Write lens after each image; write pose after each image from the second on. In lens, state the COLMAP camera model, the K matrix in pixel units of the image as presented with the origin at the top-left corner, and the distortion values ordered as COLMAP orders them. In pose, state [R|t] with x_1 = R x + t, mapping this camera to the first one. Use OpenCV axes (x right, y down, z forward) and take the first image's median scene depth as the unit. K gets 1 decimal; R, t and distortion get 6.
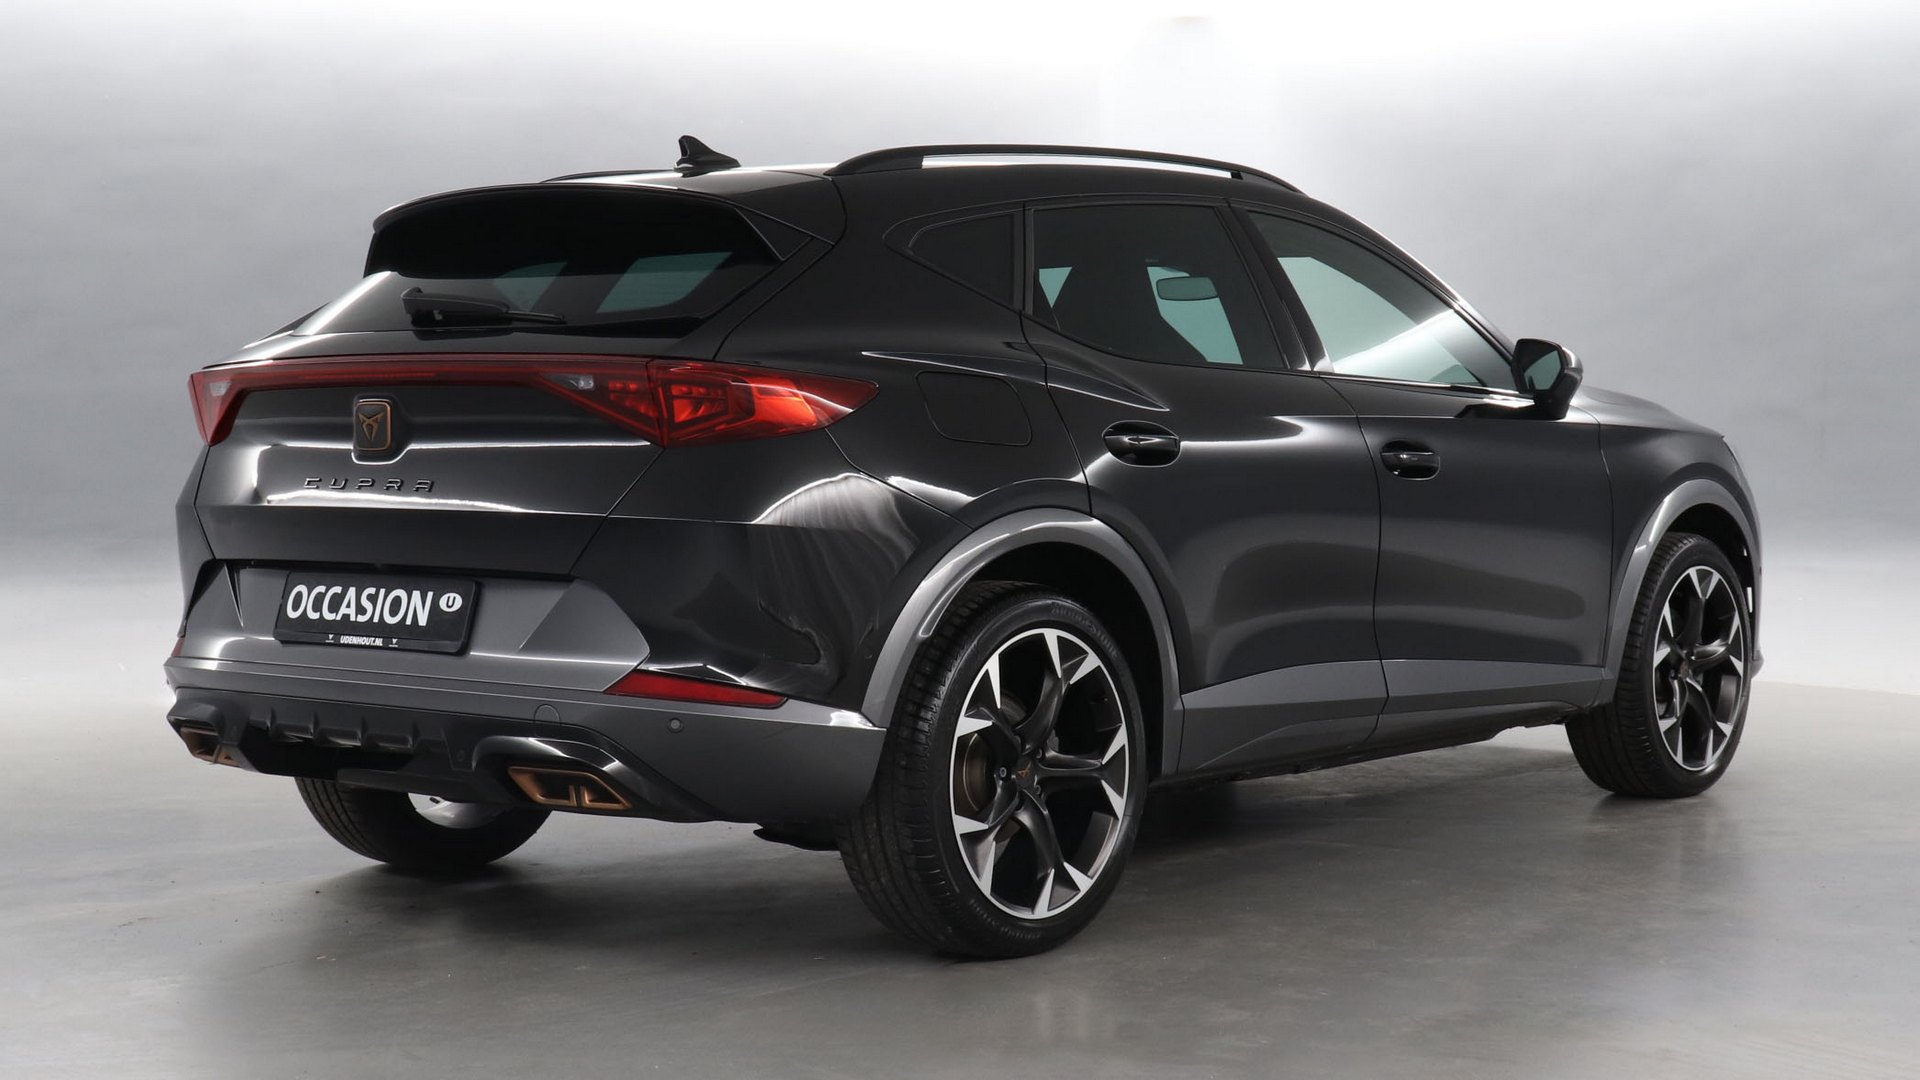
lens RADIAL K [[3063.9, 0, 896.8], [0, 3063.9, 539.1], [0, 0, 1]] dist [-0.040232, -0.056352]
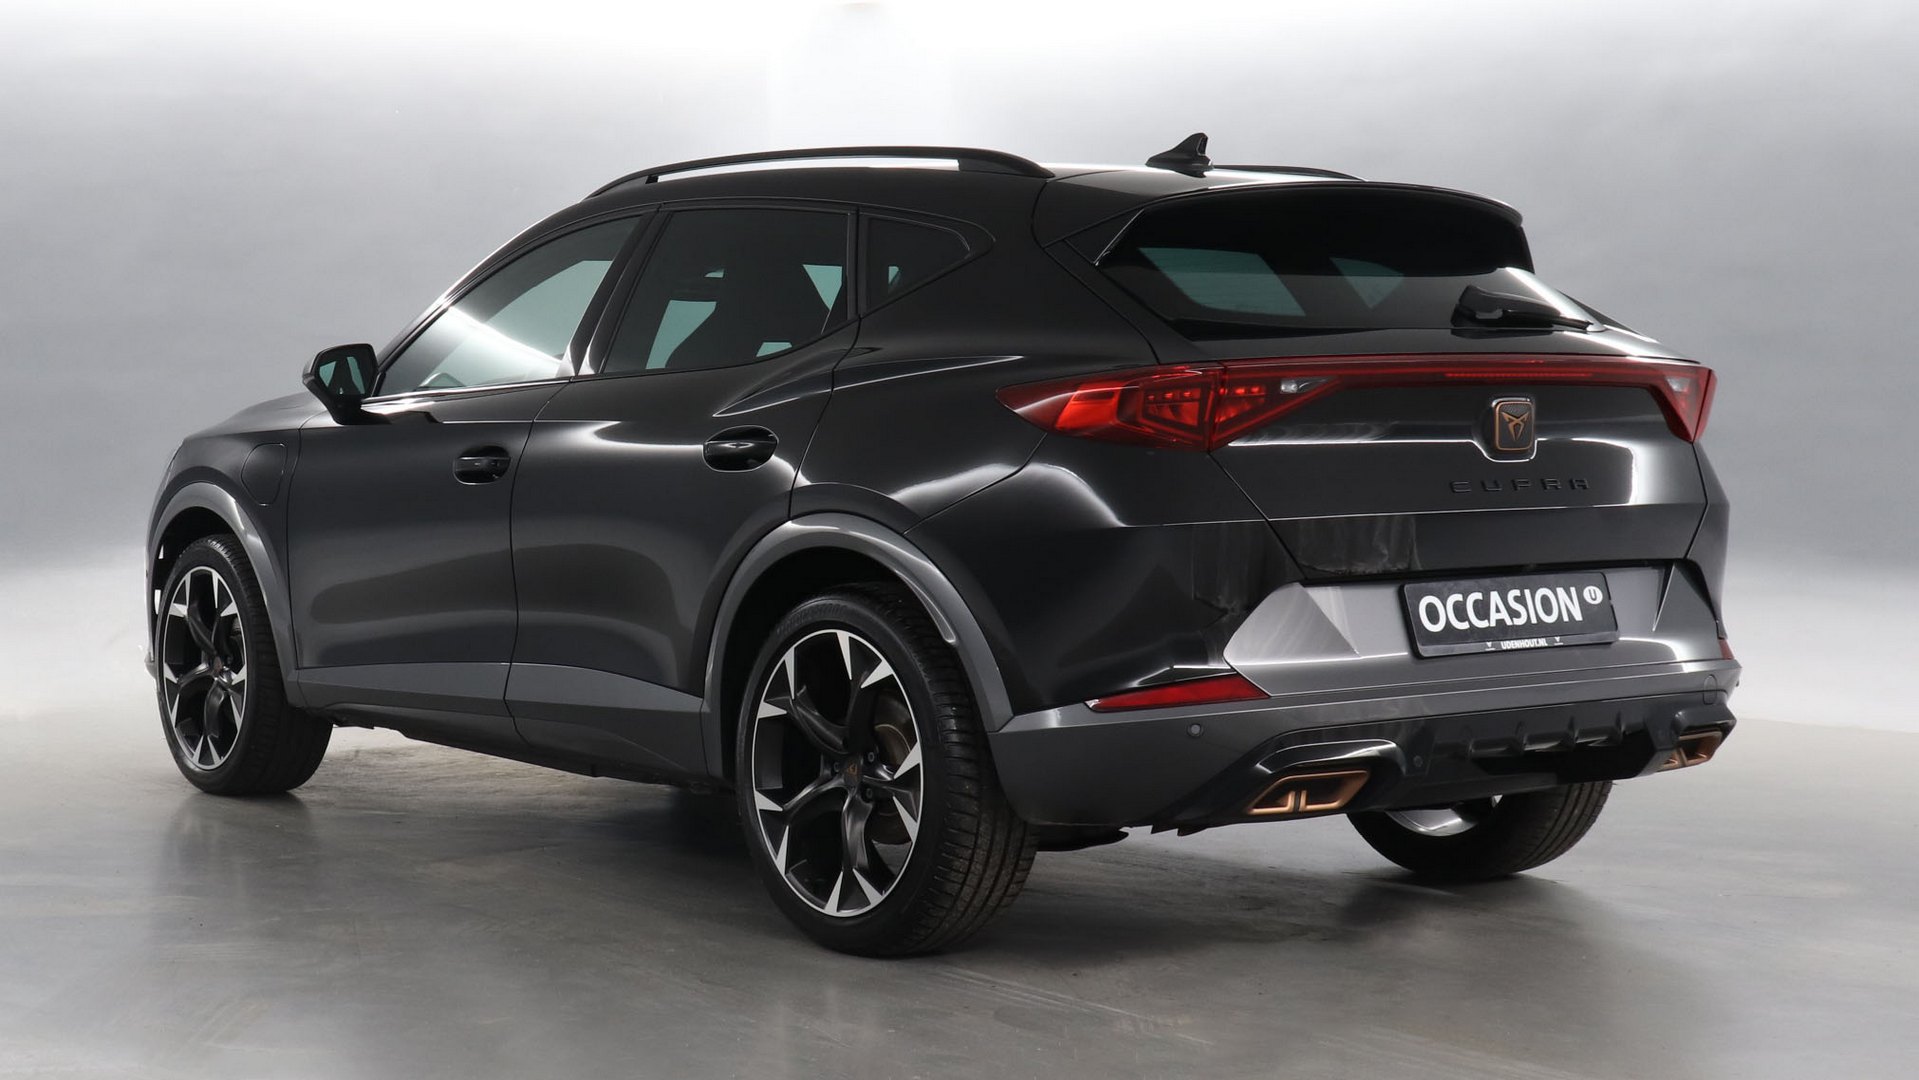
lens RADIAL K [[3062.3, 0, 896.3], [0, 3062.3, 539.1], [0, 0, 1]] dist [-0.040232, -0.056352]
pose [[0.196110, -0.039221, 0.979797, -1.173577], [0.042658, 0.998595, 0.031435, -0.039847], [-0.979654, 0.035632, 0.197507, 0.998614]]
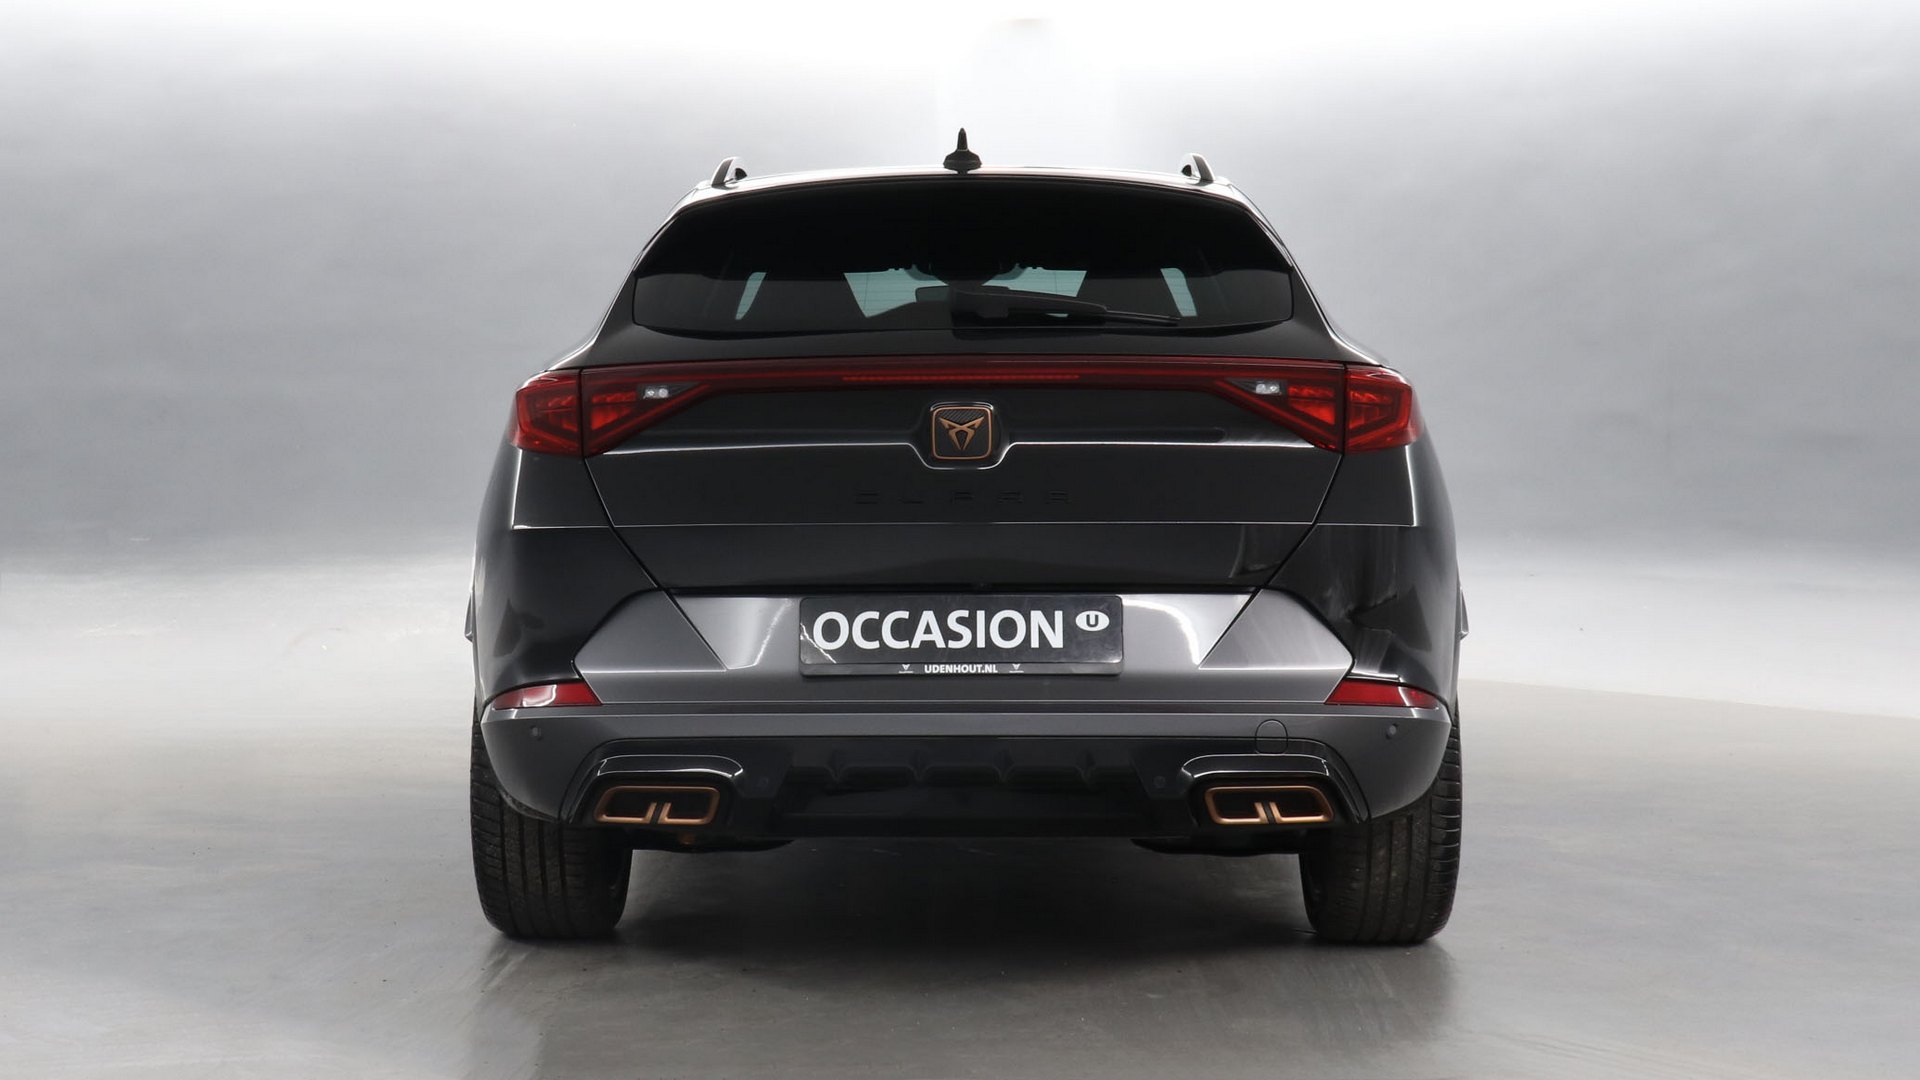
lens RADIAL K [[3063.9, 0, 896.8], [0, 3063.9, 539.1], [0, 0, 1]] dist [-0.040232, -0.056352]
pose [[0.764762, -0.024760, 0.643837, -0.772690], [0.026608, 0.999623, 0.006837, -0.012083], [-0.643763, 0.011903, 0.765132, 0.312880]]
